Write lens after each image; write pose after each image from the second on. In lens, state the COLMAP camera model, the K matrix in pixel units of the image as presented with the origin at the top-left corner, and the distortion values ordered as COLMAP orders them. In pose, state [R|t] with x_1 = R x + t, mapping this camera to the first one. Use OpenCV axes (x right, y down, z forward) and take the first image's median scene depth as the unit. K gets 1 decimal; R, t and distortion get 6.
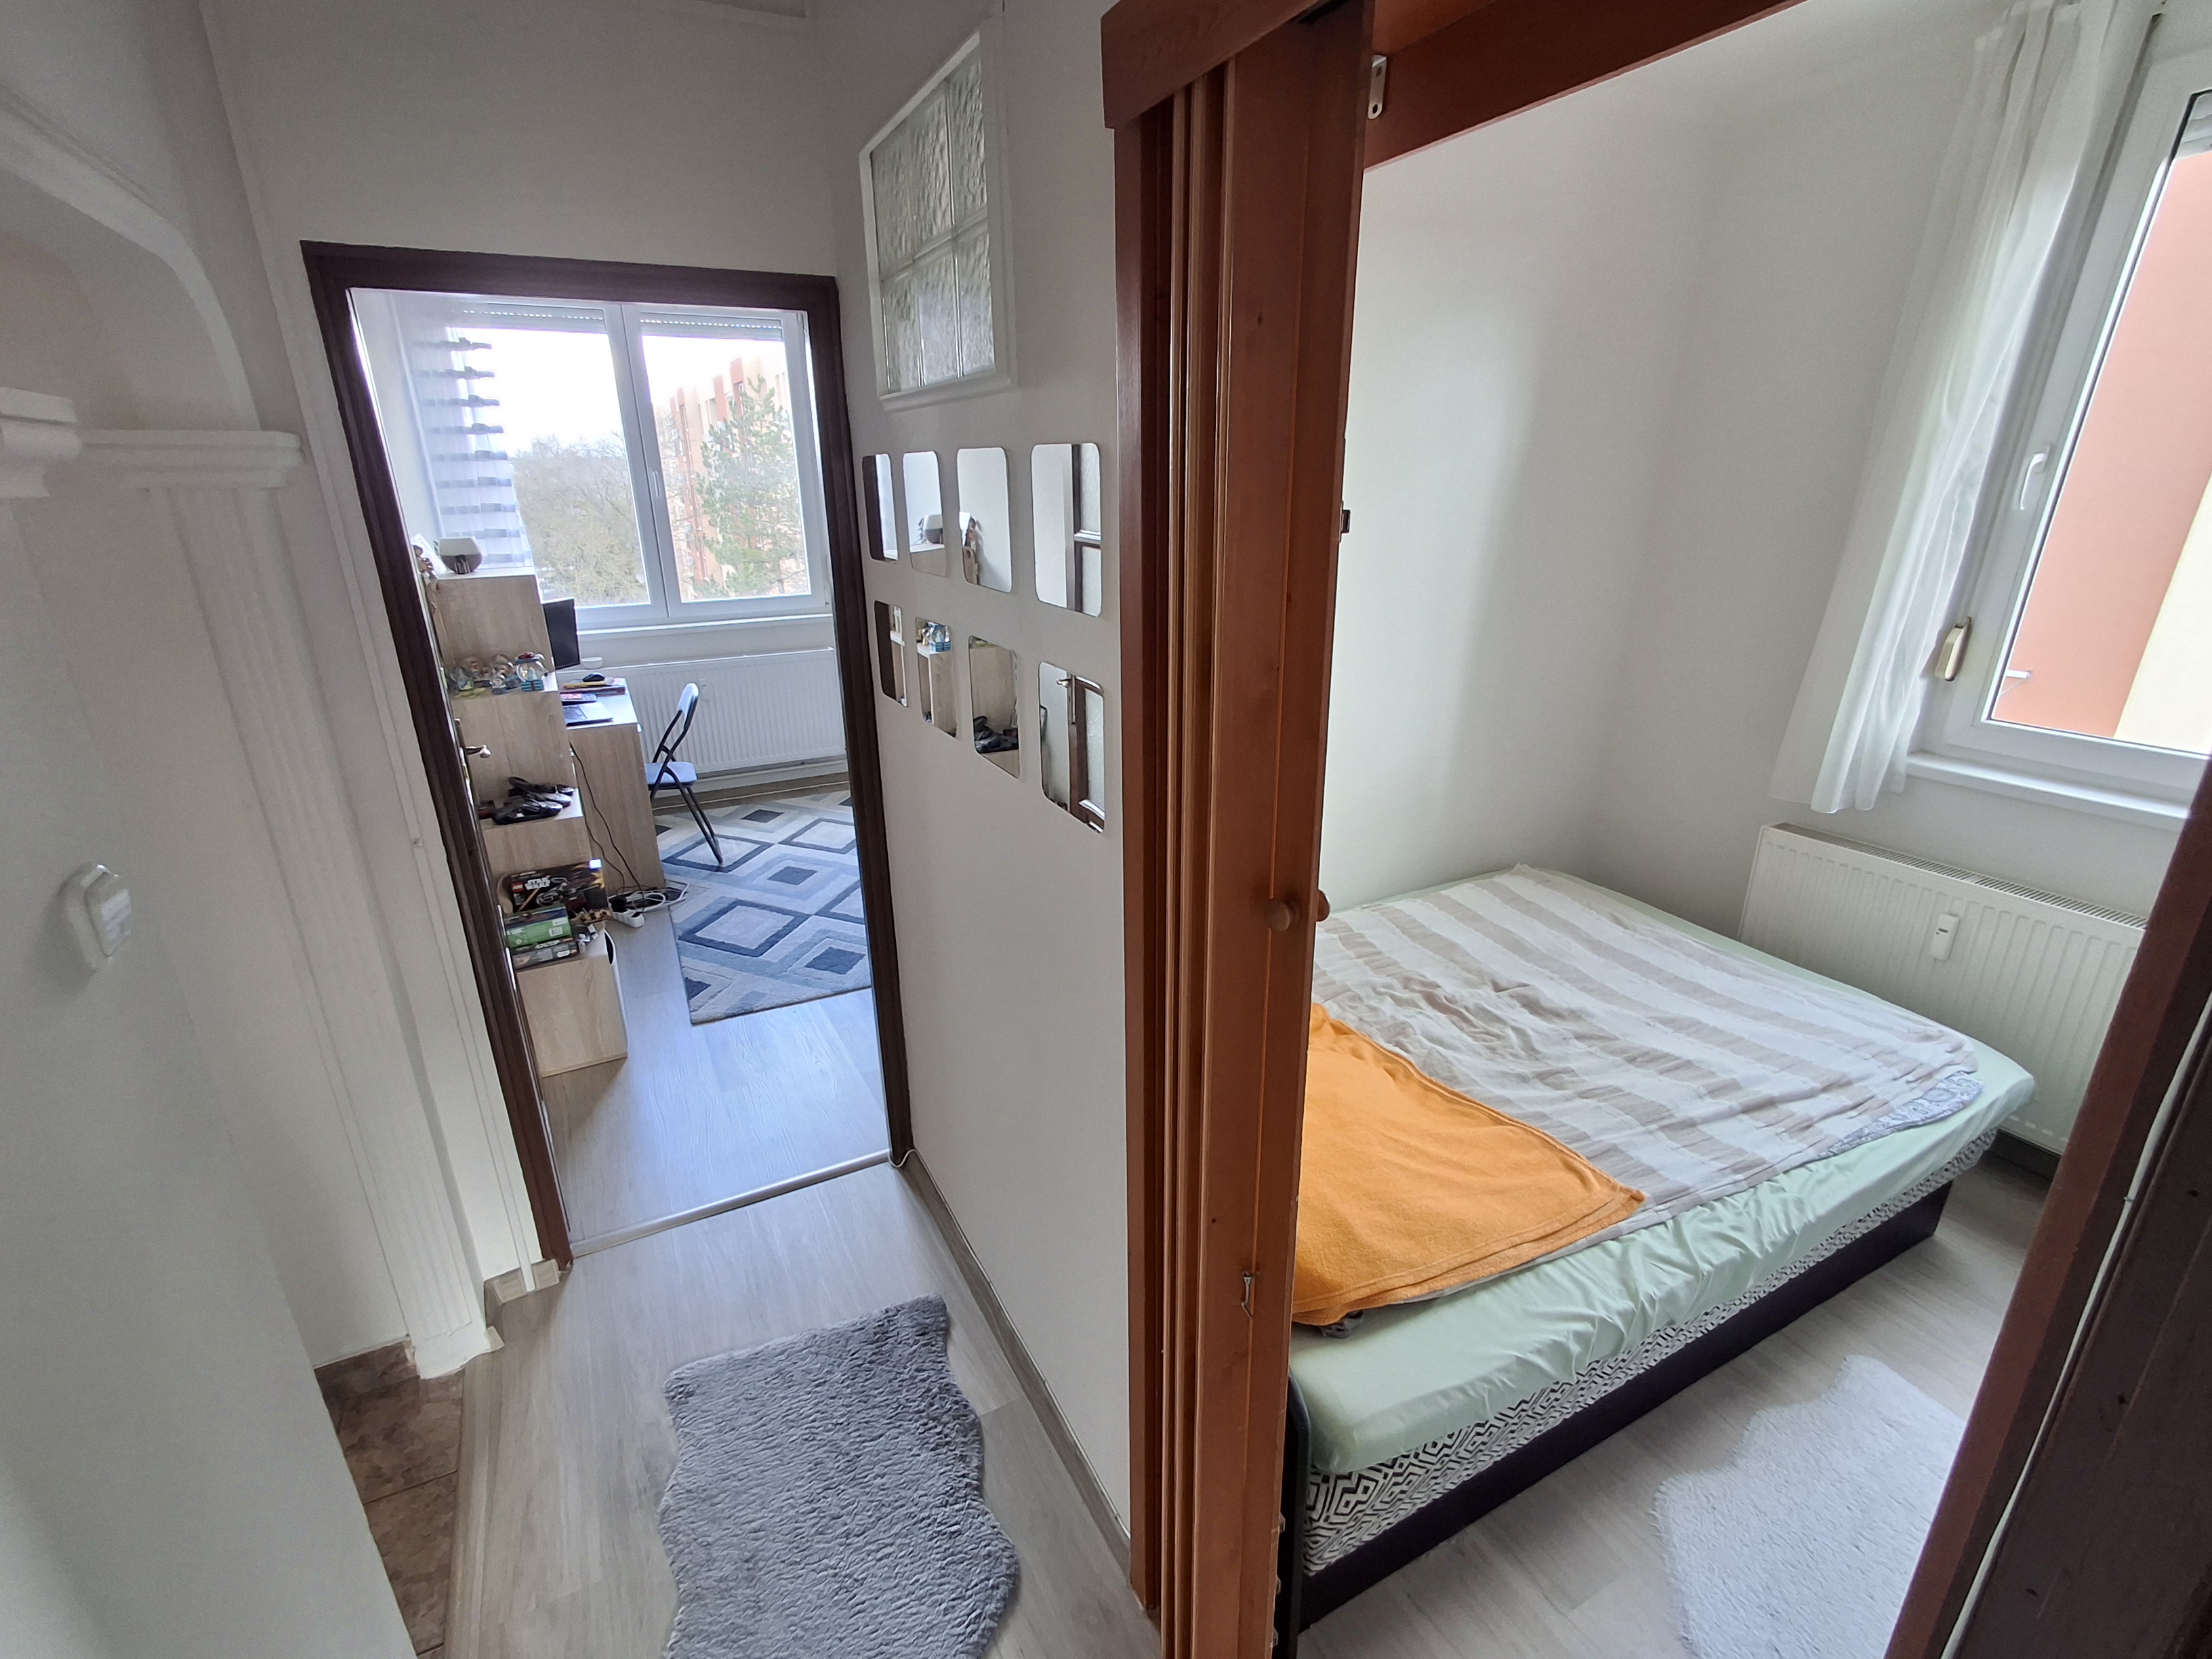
lens RADIAL K [[1011.8, 0, 1111.4], [0, 1011.8, 837.4], [0, 0, 1]] dist [0.002434, 0.008572]
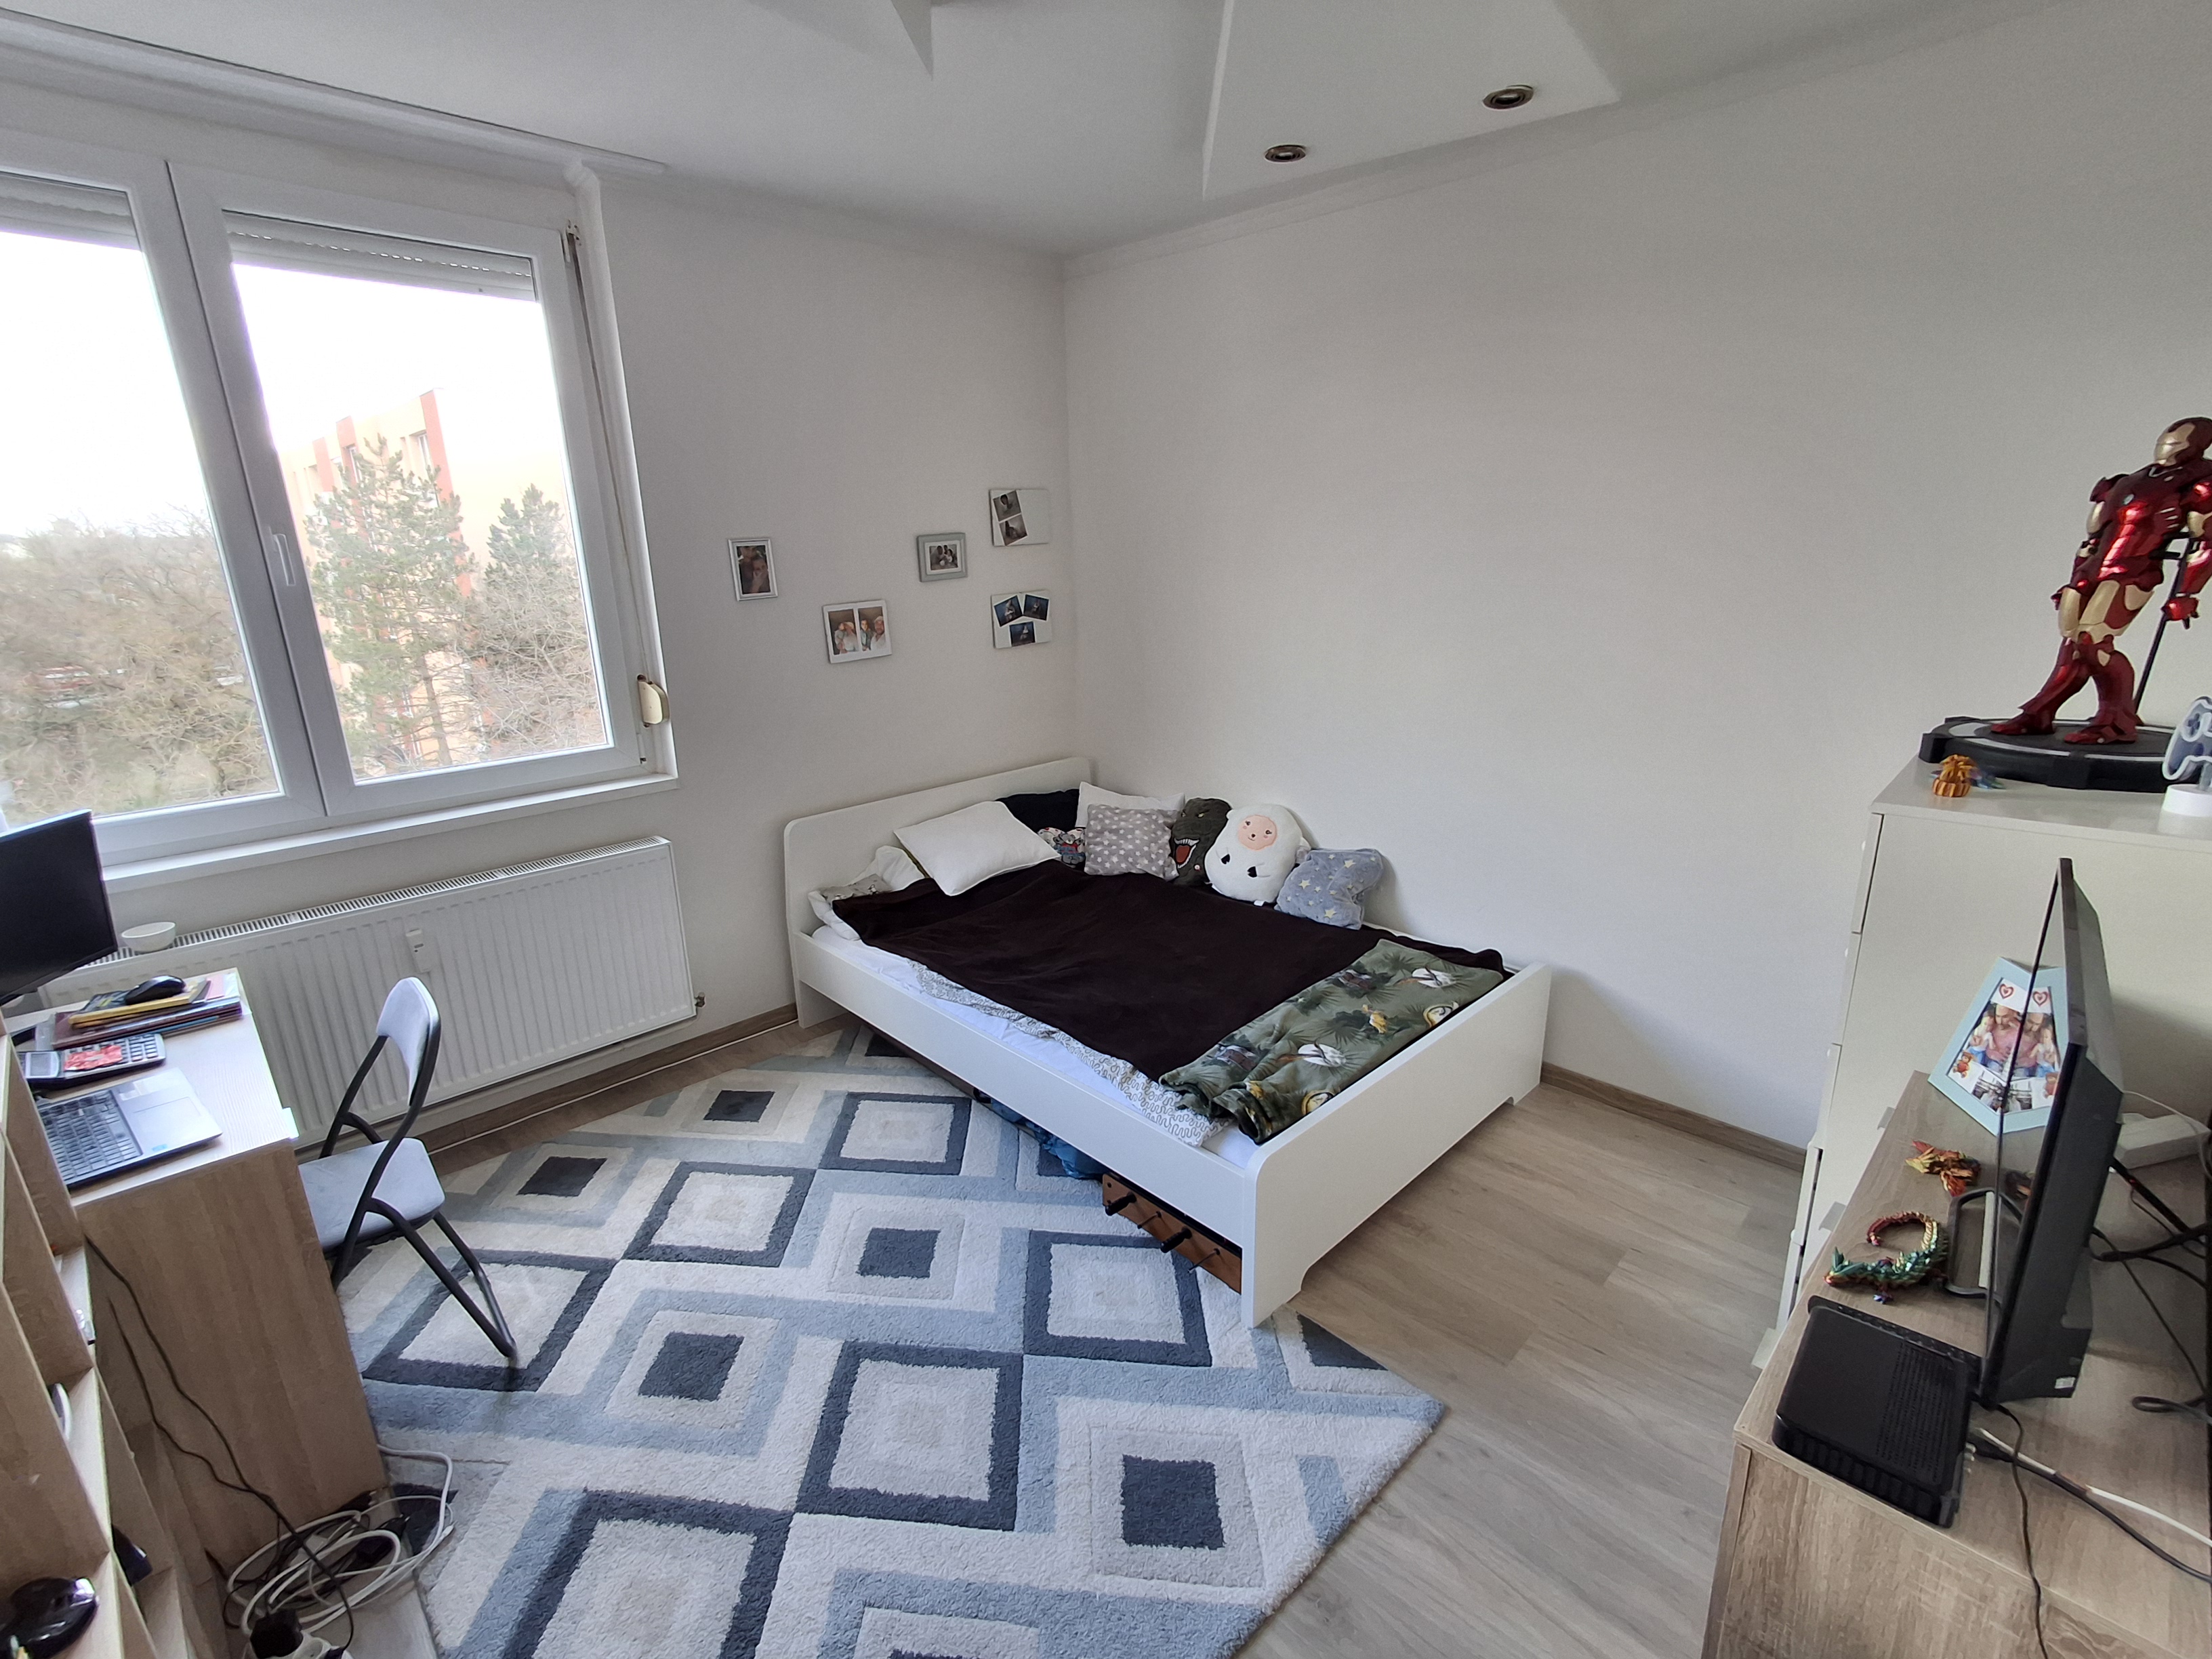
lens RADIAL K [[1018.3, 0, 1105.4], [0, 1018.3, 834.4], [0, 0, 1]] dist [0.000623, -0.000031]
pose [[0.958189, -0.094767, 0.269987, -0.161178], [0.112590, 0.992318, -0.051274, -0.109656], [-0.263054, 0.079528, 0.961498, 0.325303]]
